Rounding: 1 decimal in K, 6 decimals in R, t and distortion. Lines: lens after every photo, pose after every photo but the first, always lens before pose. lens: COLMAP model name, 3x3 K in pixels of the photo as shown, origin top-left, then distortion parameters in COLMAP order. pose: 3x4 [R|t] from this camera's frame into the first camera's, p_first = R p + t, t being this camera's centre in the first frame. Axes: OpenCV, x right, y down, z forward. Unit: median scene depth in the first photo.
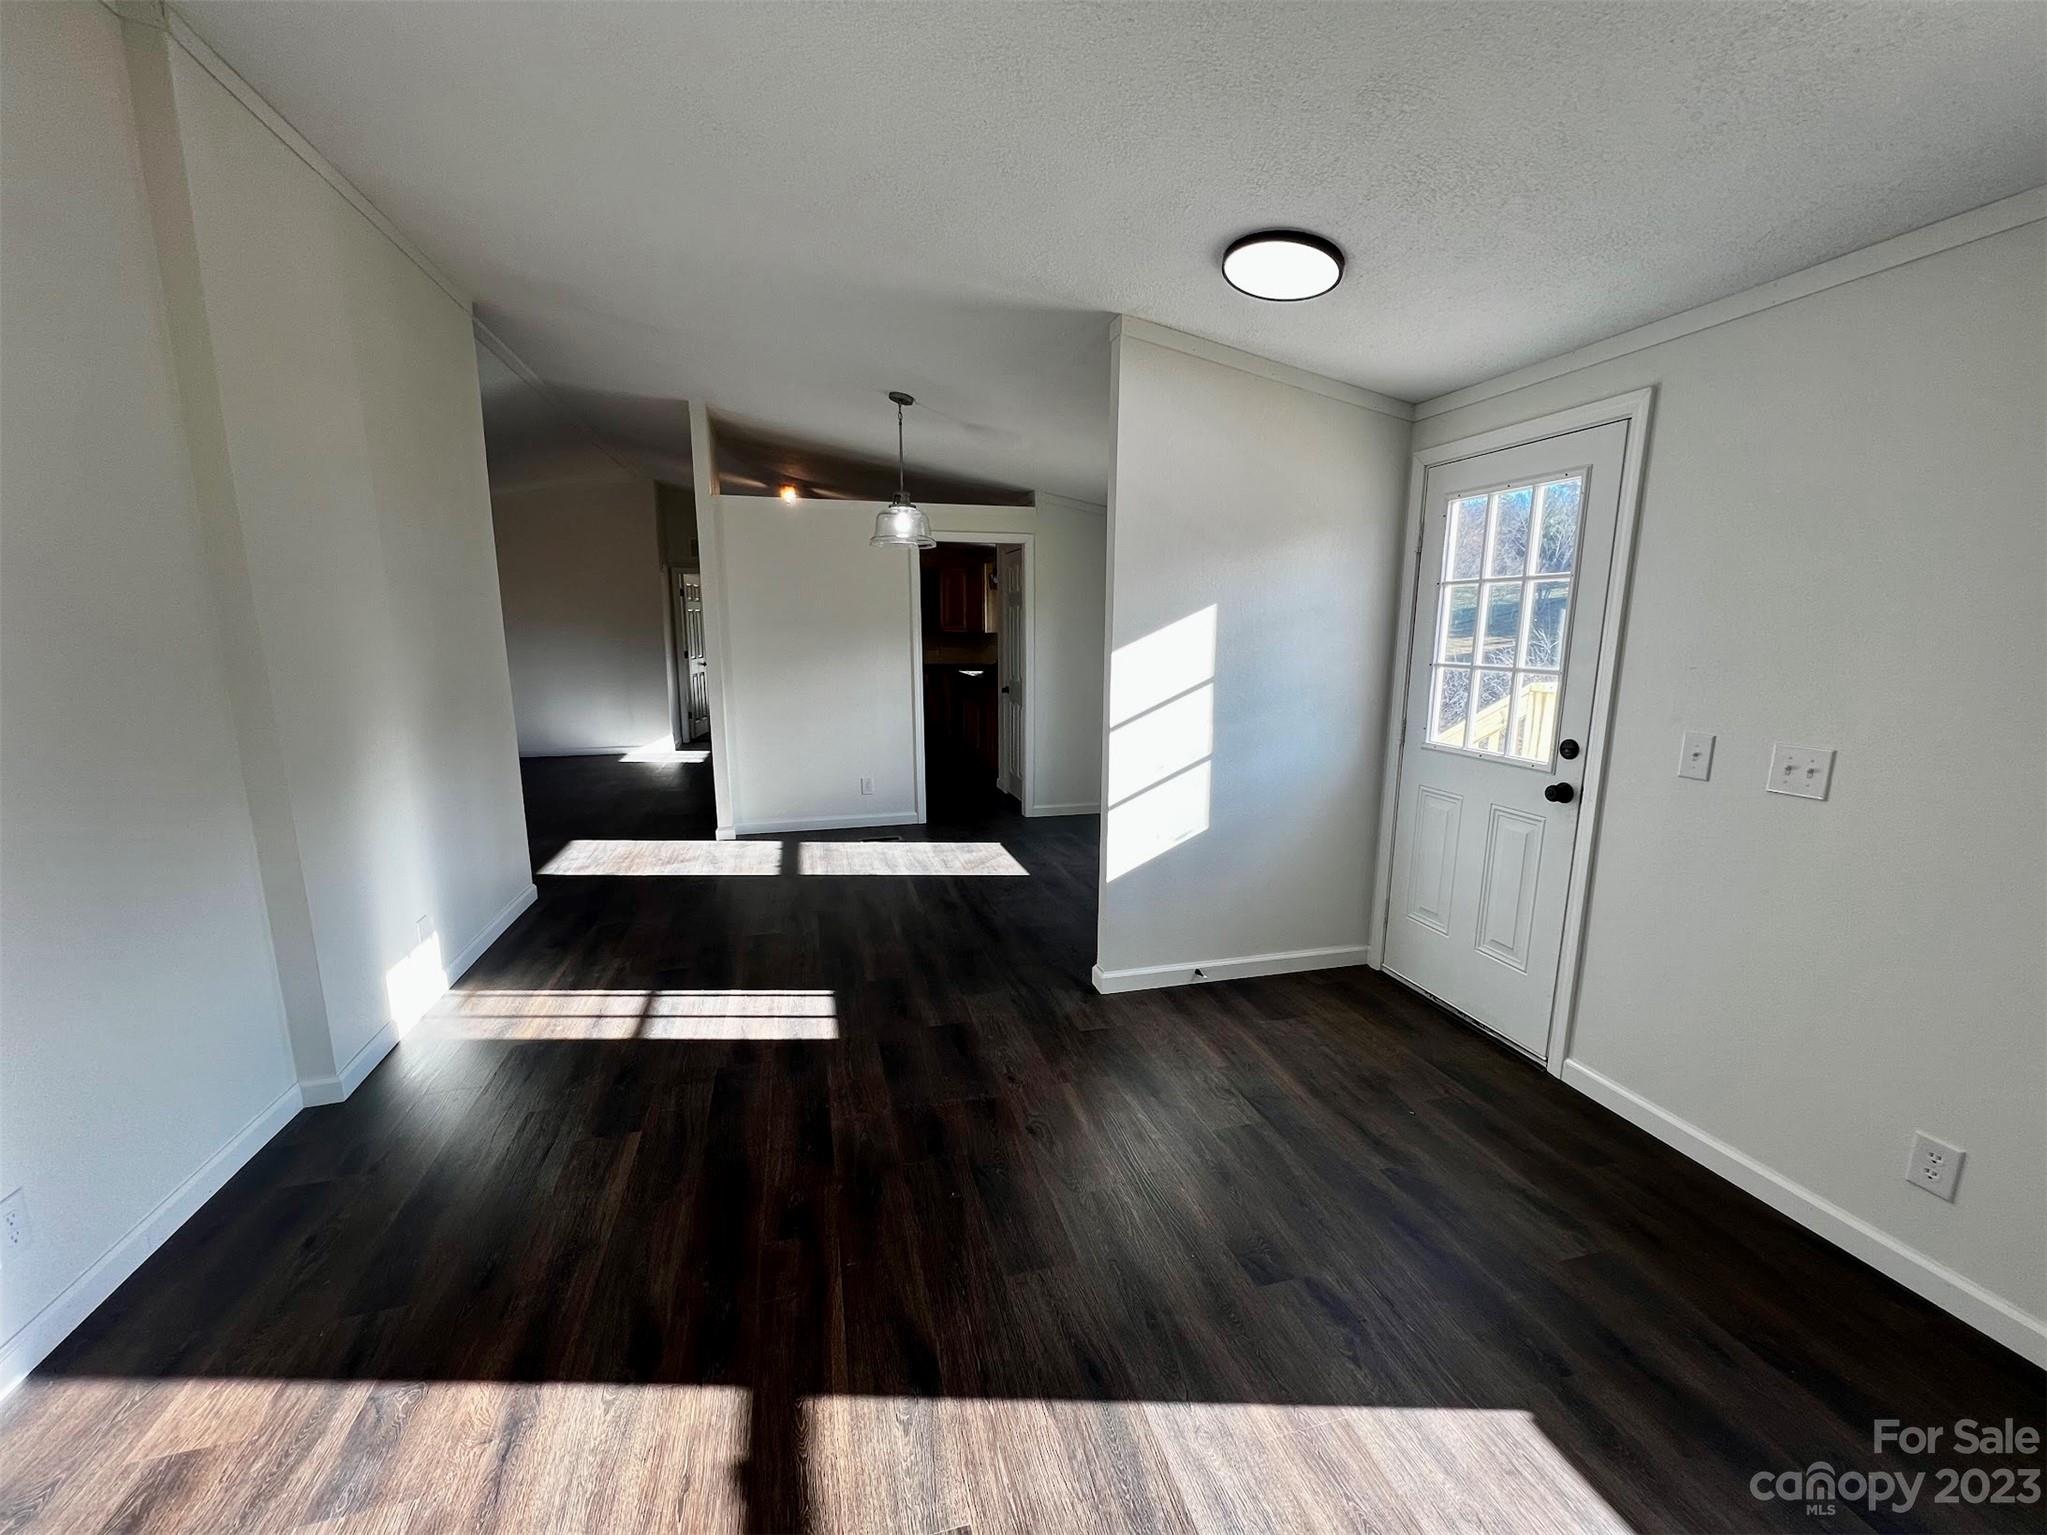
lens RADIAL K [[820.3, 0, 1023.3], [0, 820.3, 778.2], [0, 0, 1]] dist [-0.003313, 0.000560]
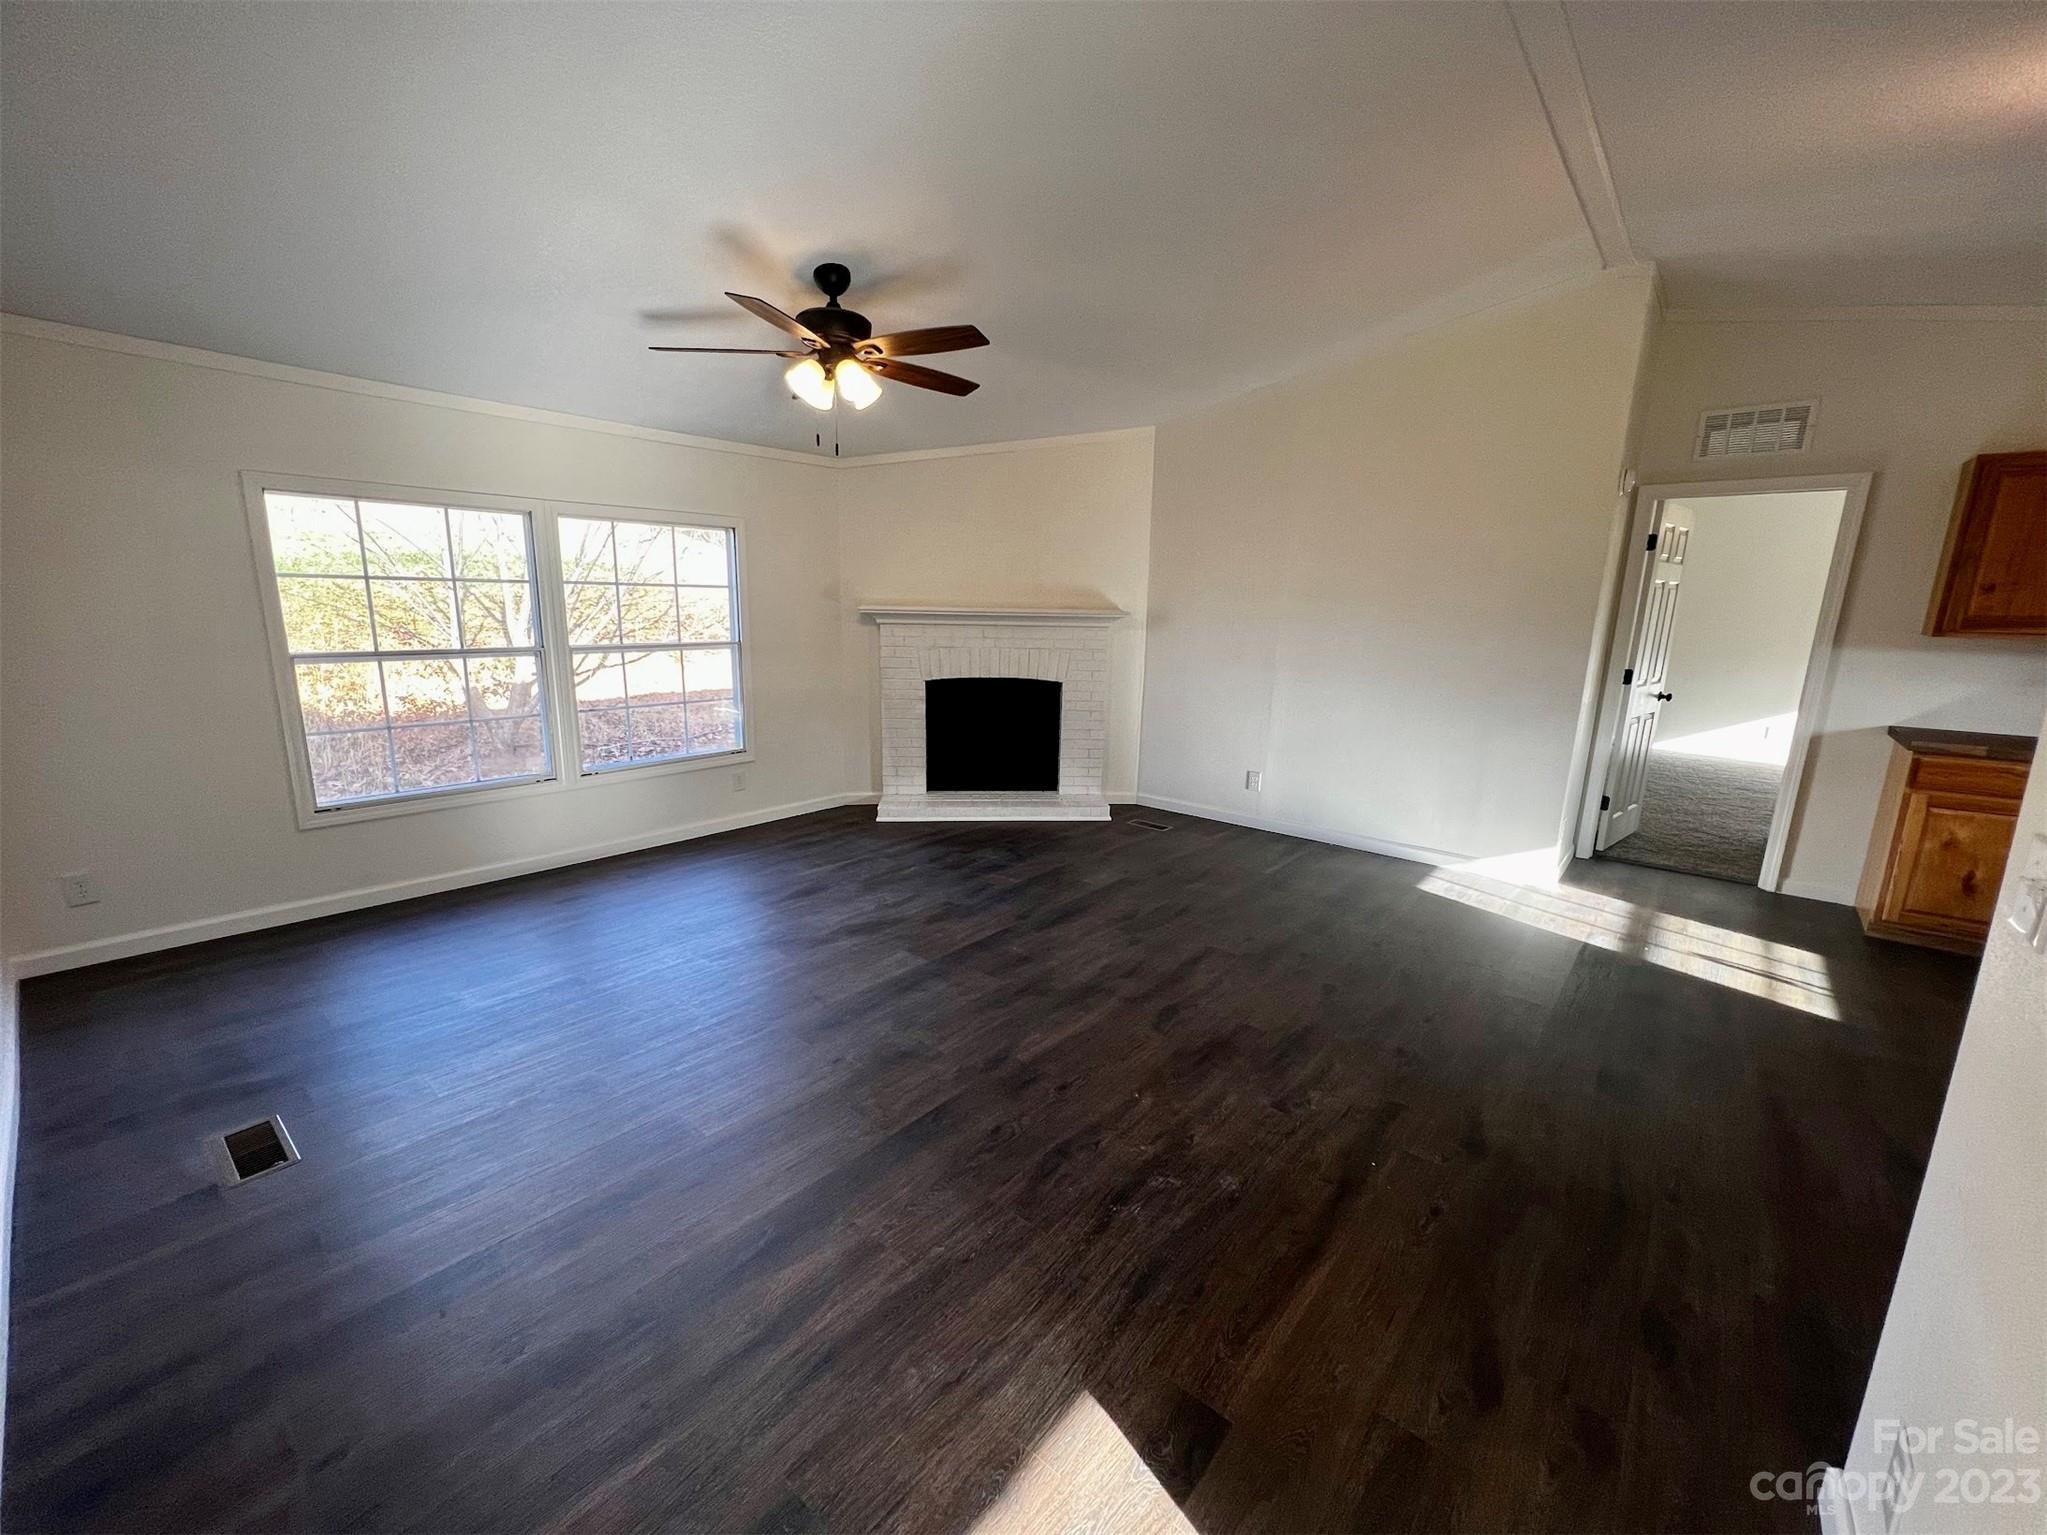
lens RADIAL K [[820.3, 0, 1023.0], [0, 820.3, 780.1], [0, 0, 1]] dist [-0.003313, 0.000560]
pose [[0.580557, 0.177860, -0.794556, -0.740814], [-0.163176, 0.981468, 0.100472, -0.270527], [0.797701, 0.071323, 0.598820, 1.449009]]
